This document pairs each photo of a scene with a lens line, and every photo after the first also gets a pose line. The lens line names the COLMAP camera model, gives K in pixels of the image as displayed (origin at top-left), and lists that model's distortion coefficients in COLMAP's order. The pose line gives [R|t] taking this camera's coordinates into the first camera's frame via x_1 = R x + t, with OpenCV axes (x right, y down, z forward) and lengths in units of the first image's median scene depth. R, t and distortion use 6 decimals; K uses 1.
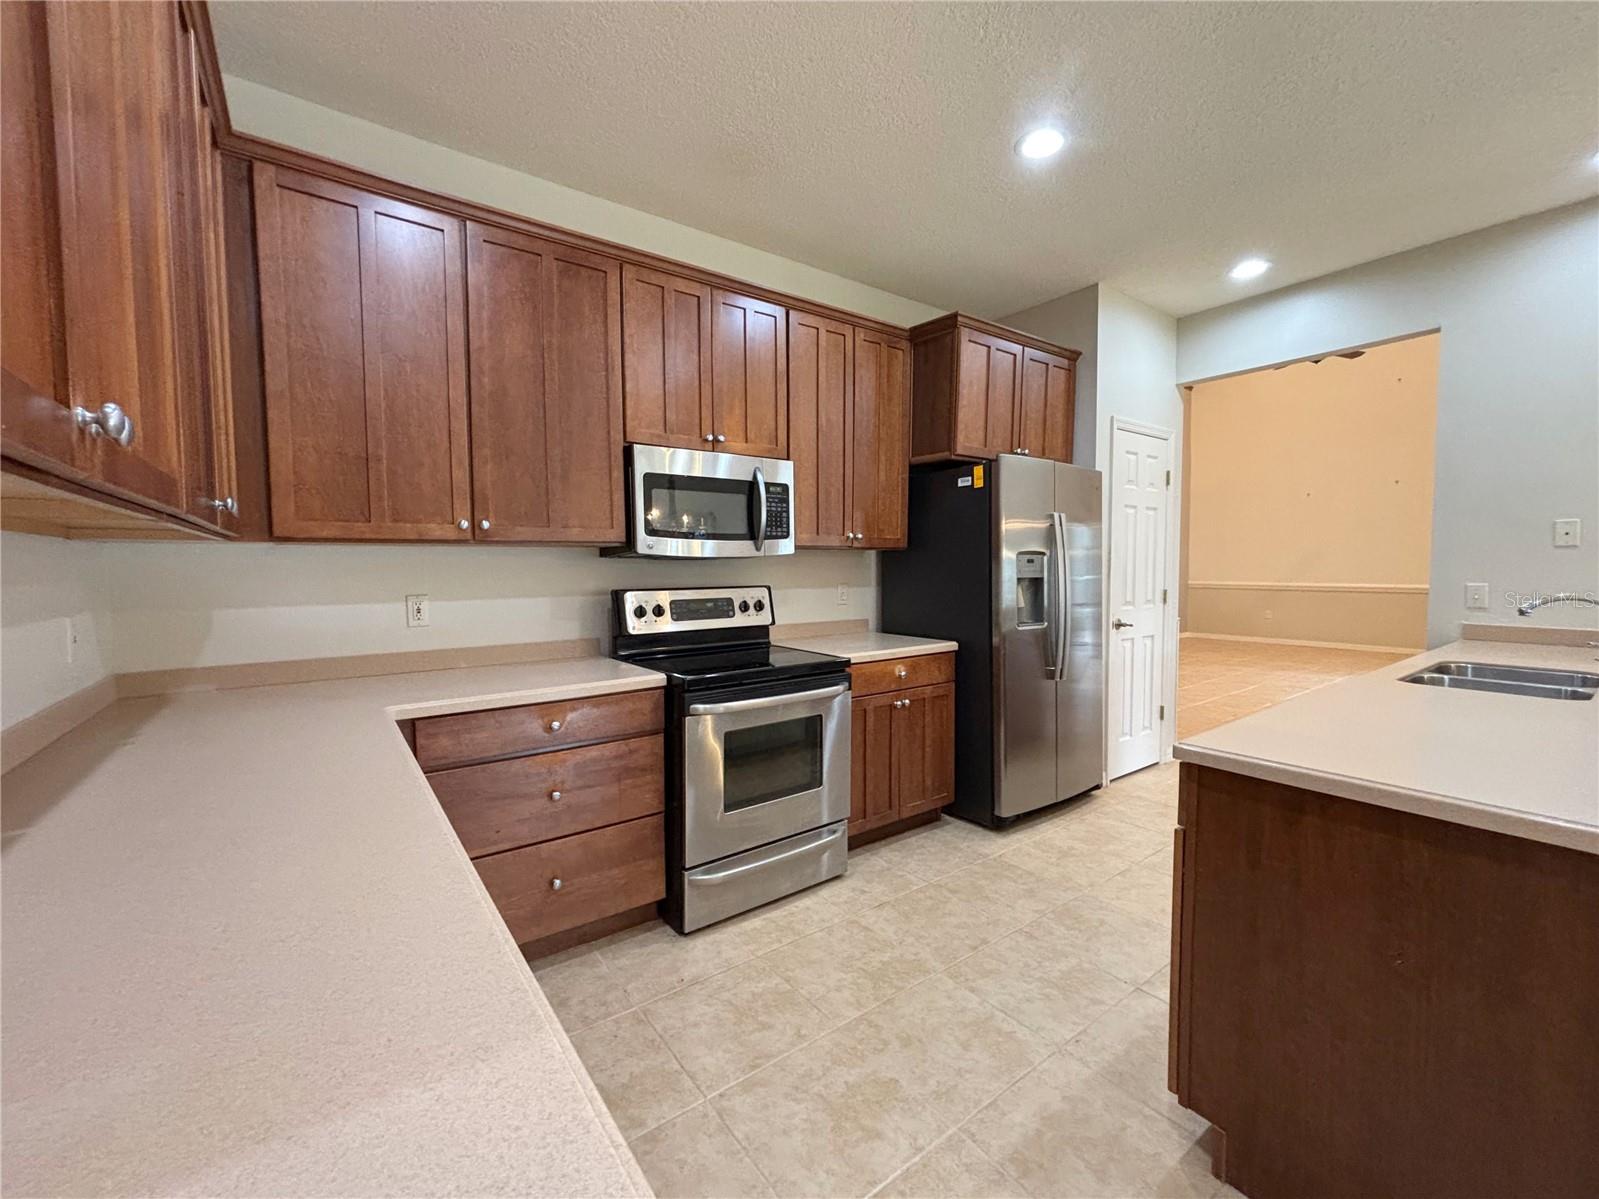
lens RADIAL K [[653.2, 0, 792.8], [0, 653.2, 598.2], [0, 0, 1]] dist [-0.000371, -0.000164]
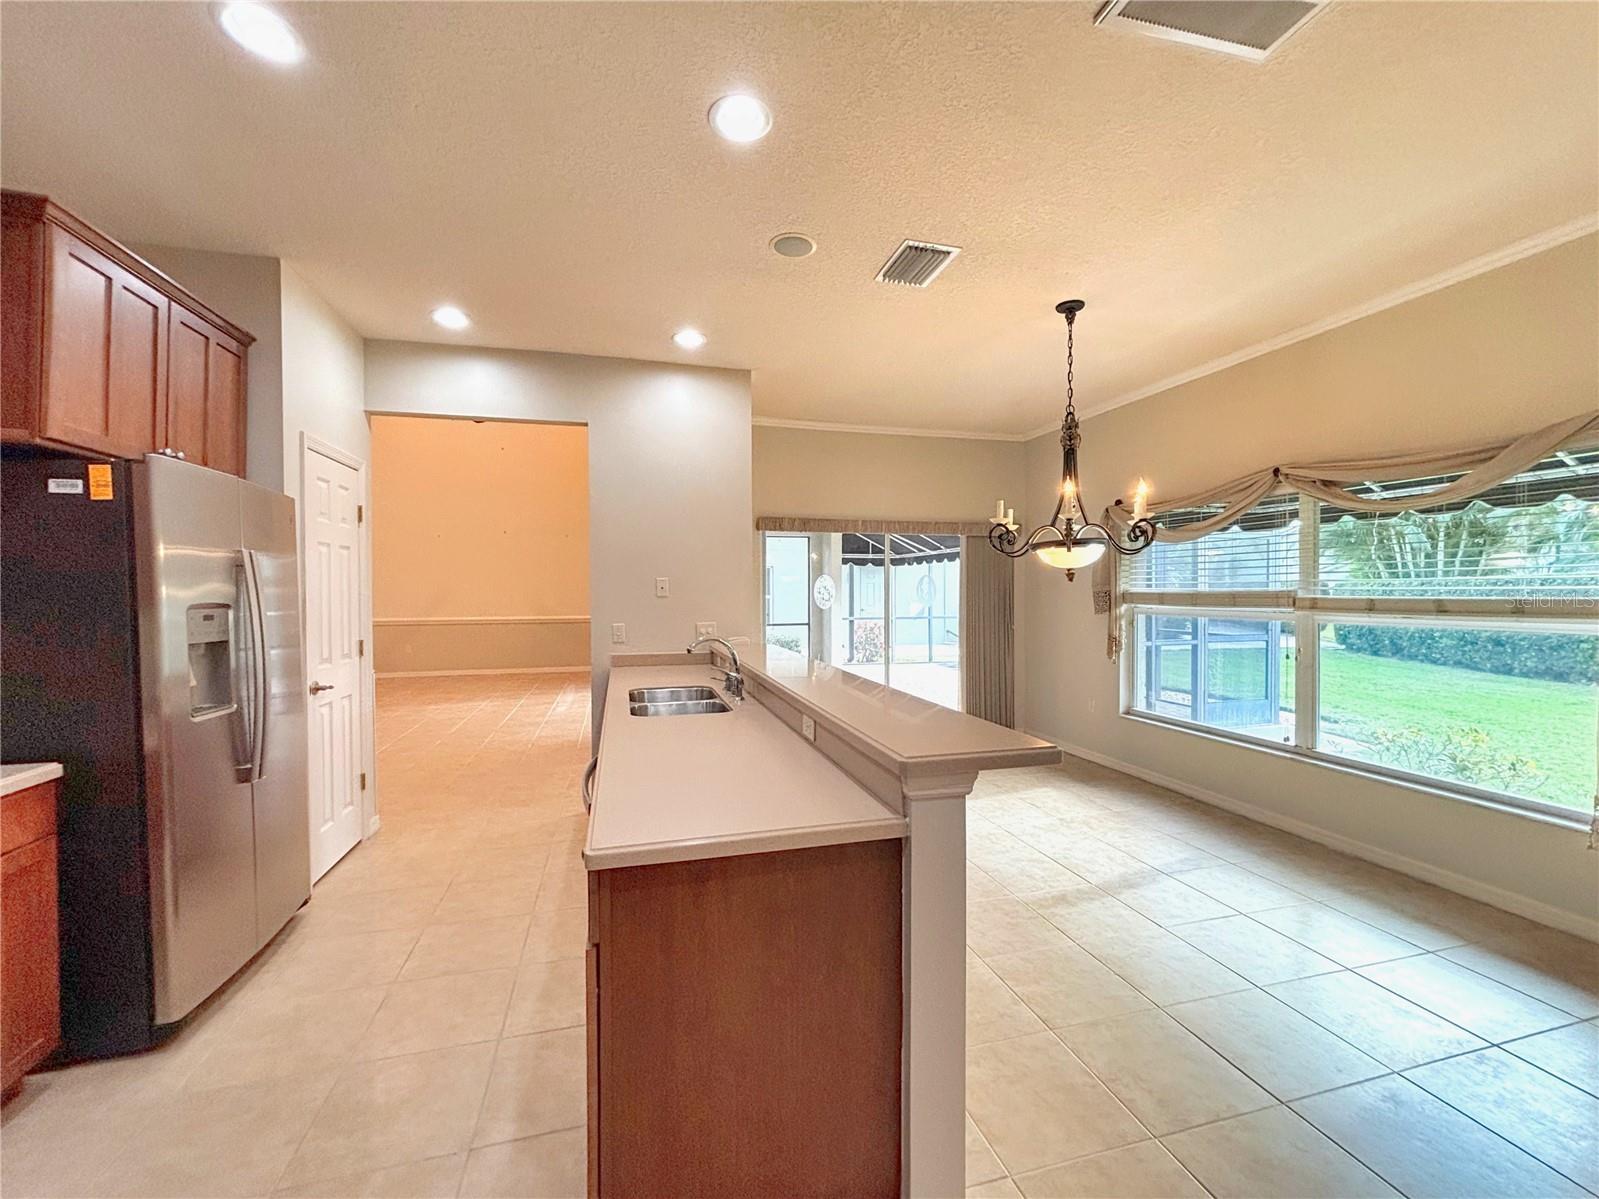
lens RADIAL K [[653.2, 0, 792.8], [0, 653.2, 598.2], [0, 0, 1]] dist [-0.000371, -0.000164]
pose [[0.362137, -0.006177, 0.932104, -0.049596], [0.050660, 0.998631, -0.013064, -0.037029], [-0.930747, 0.051951, 0.361954, 0.182436]]
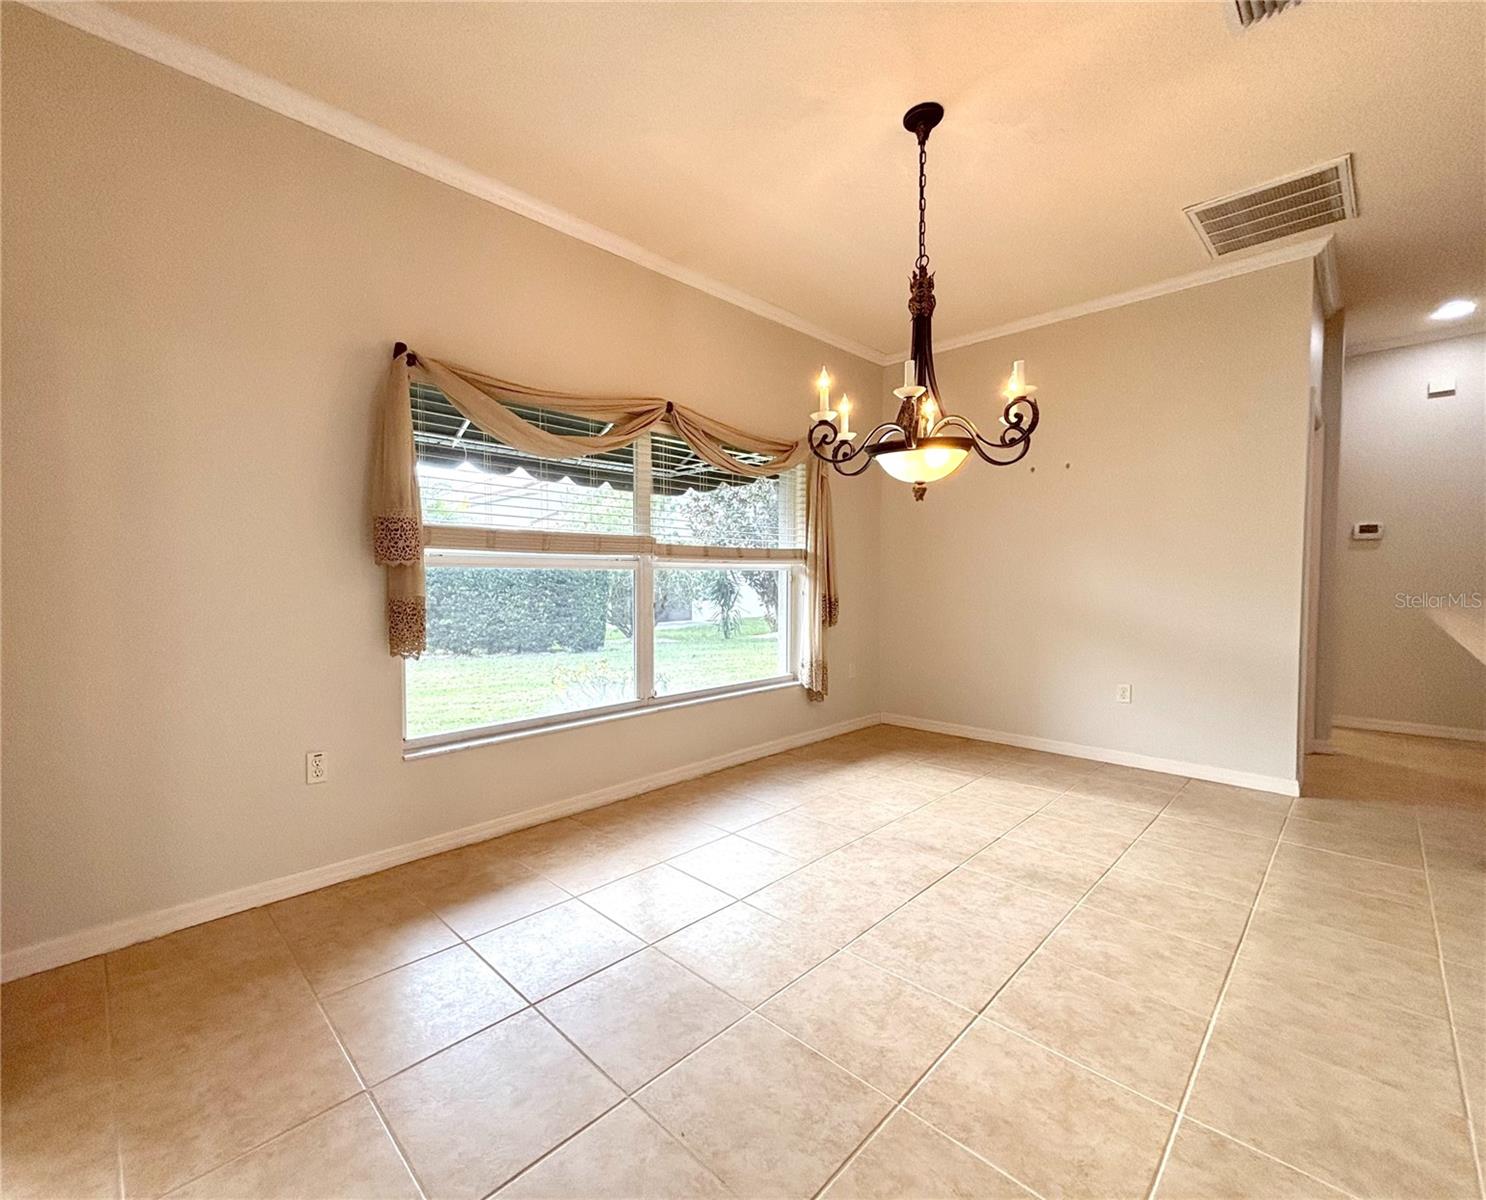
lens RADIAL K [[639.4, 0, 673.9], [0, 639.4, 604.1], [0, 0, 1]] dist [-0.000292, -0.000786]
pose [[-0.992905, 0.015161, -0.117939, 1.443514], [0.004717, 0.996080, 0.088330, -0.000997], [0.118816, 0.087147, -0.989084, 0.854410]]
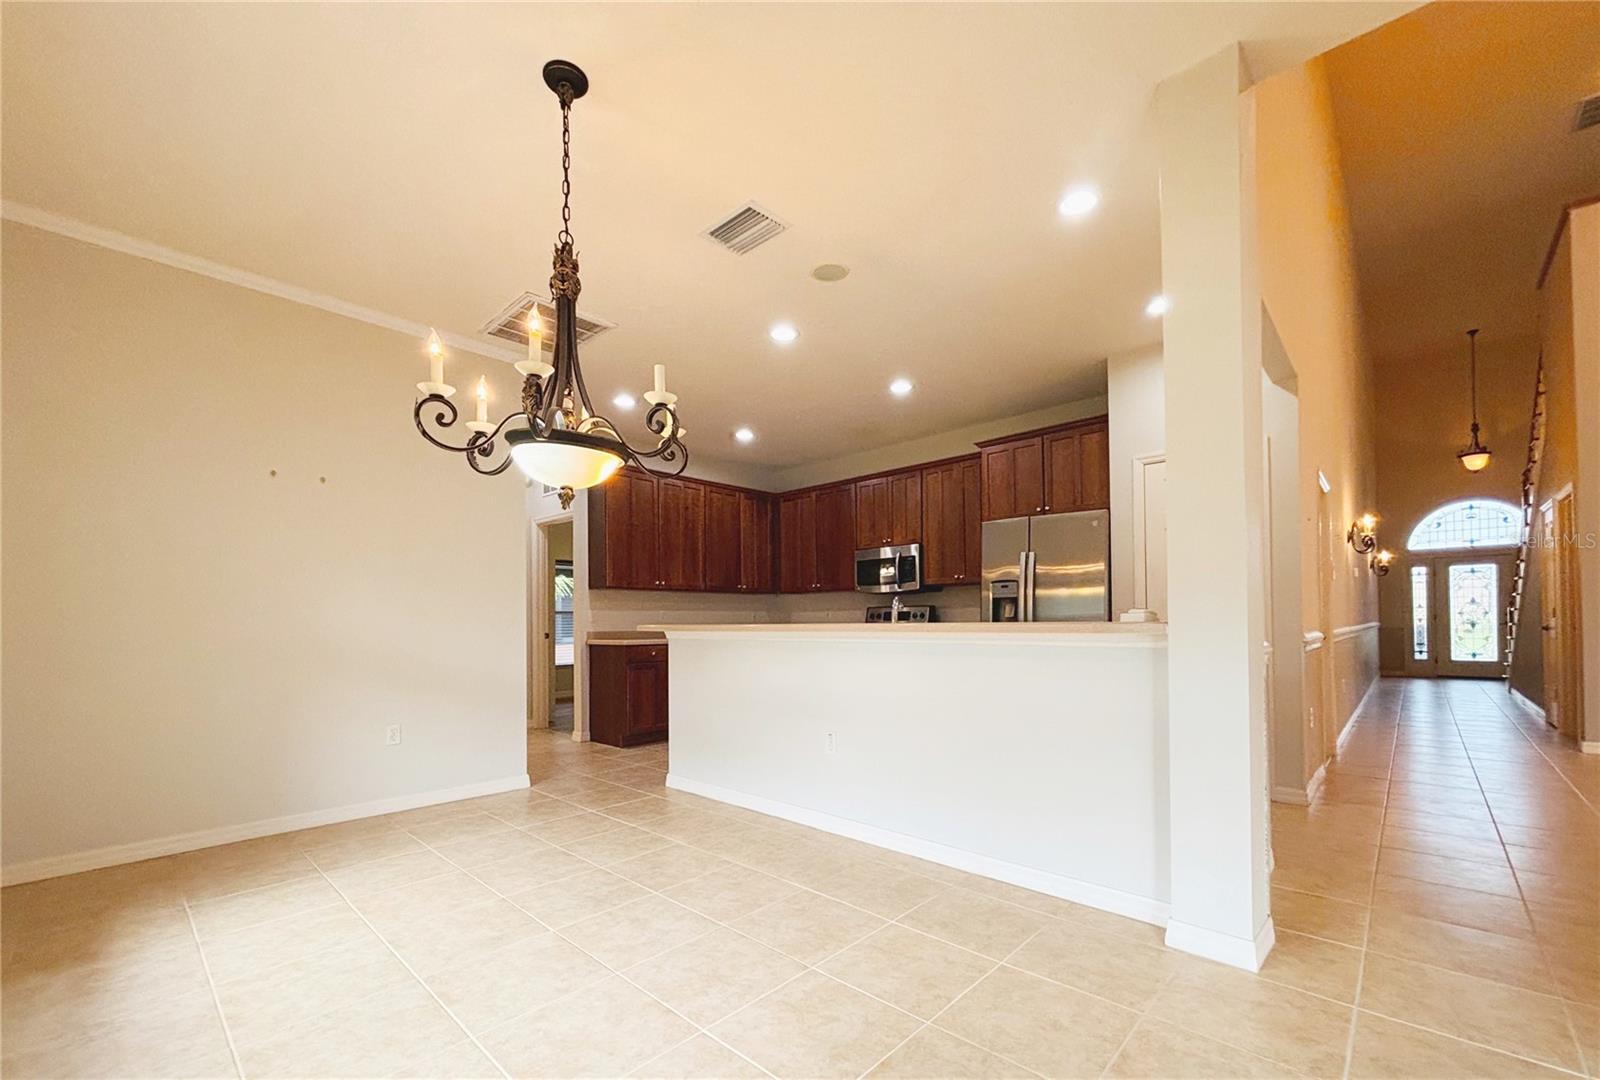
lens RADIAL K [[653.9, 0, 824.2], [0, 653.9, 615.2], [0, 0, 1]] dist [-0.002496, -0.000219]
pose [[0.217285, -0.006090, -0.976089, 1.761288], [-0.041936, 0.998999, -0.015568, 0.051048], [0.975207, 0.044316, 0.216812, 0.260876]]
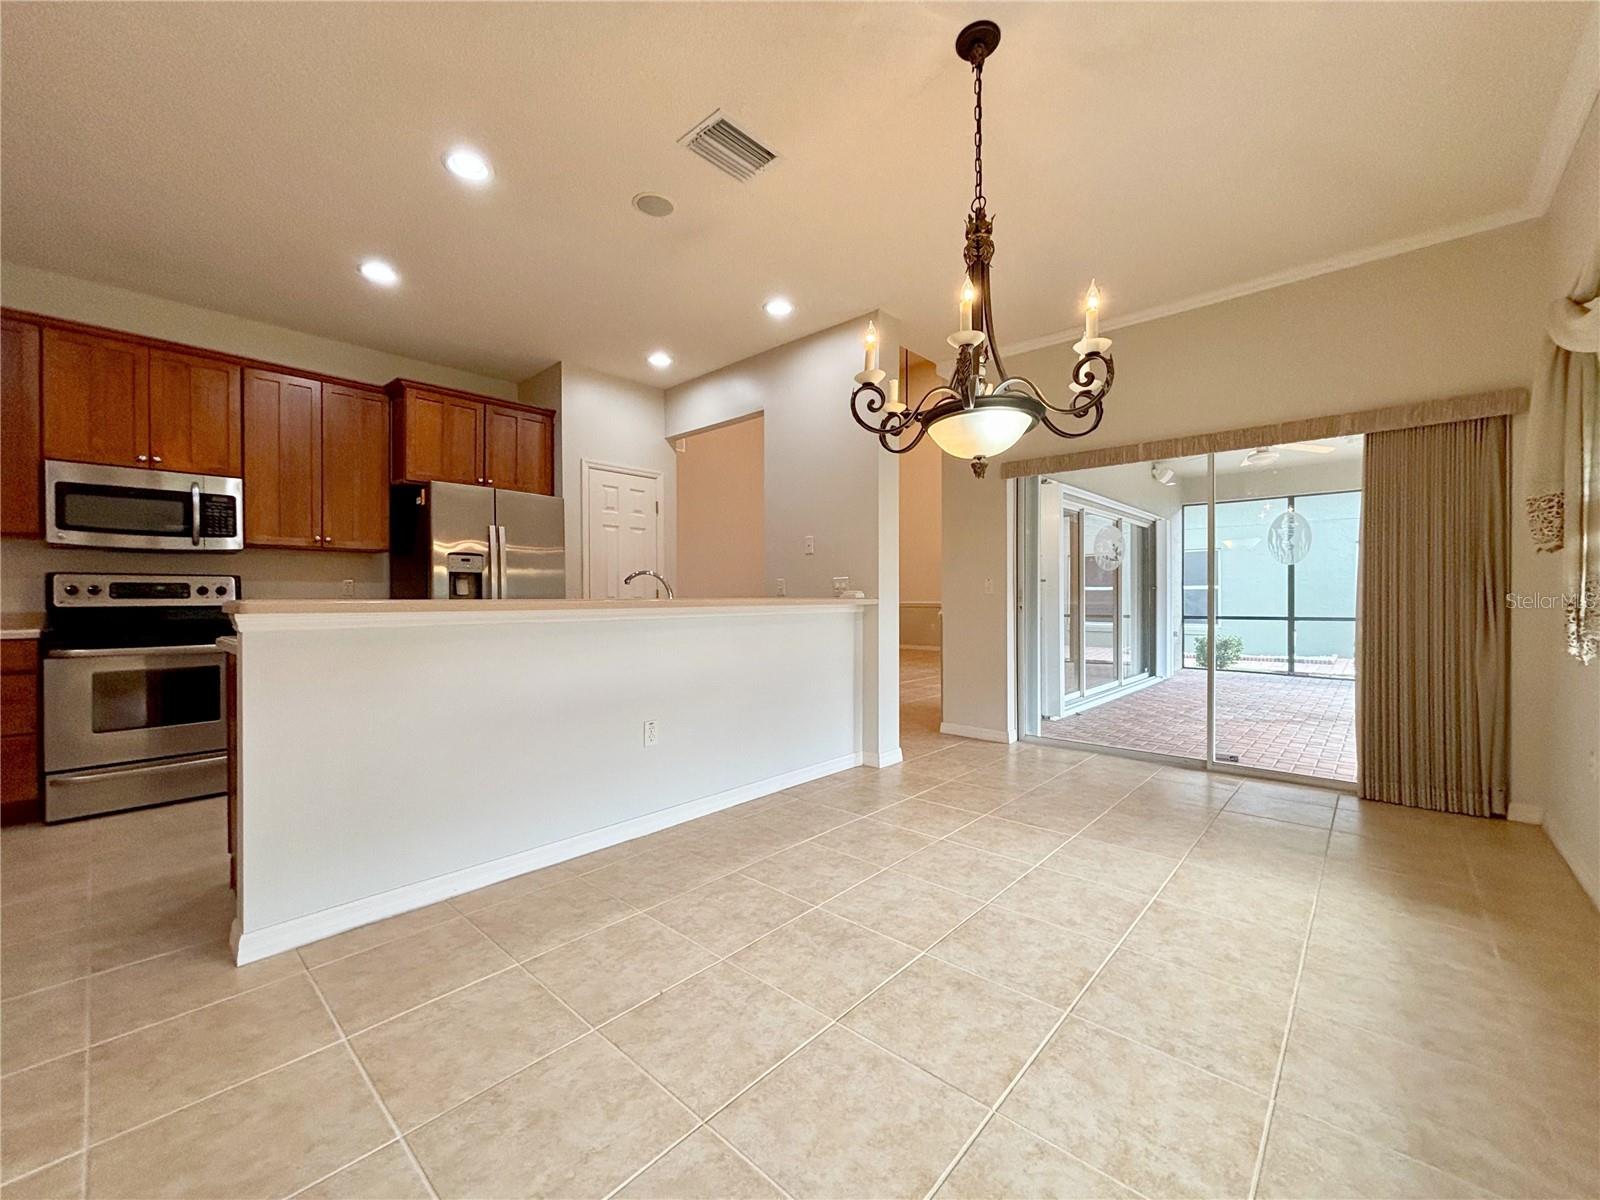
lens RADIAL K [[633.7, 0, 793.7], [0, 633.7, 601.2], [0, 0, 1]] dist [-0.002458, -0.000404]
pose [[0.979741, 0.000783, 0.200267, 0.768066], [0.008571, 0.998912, -0.045838, 0.094716], [-0.200085, 0.046626, 0.978669, -0.421754]]
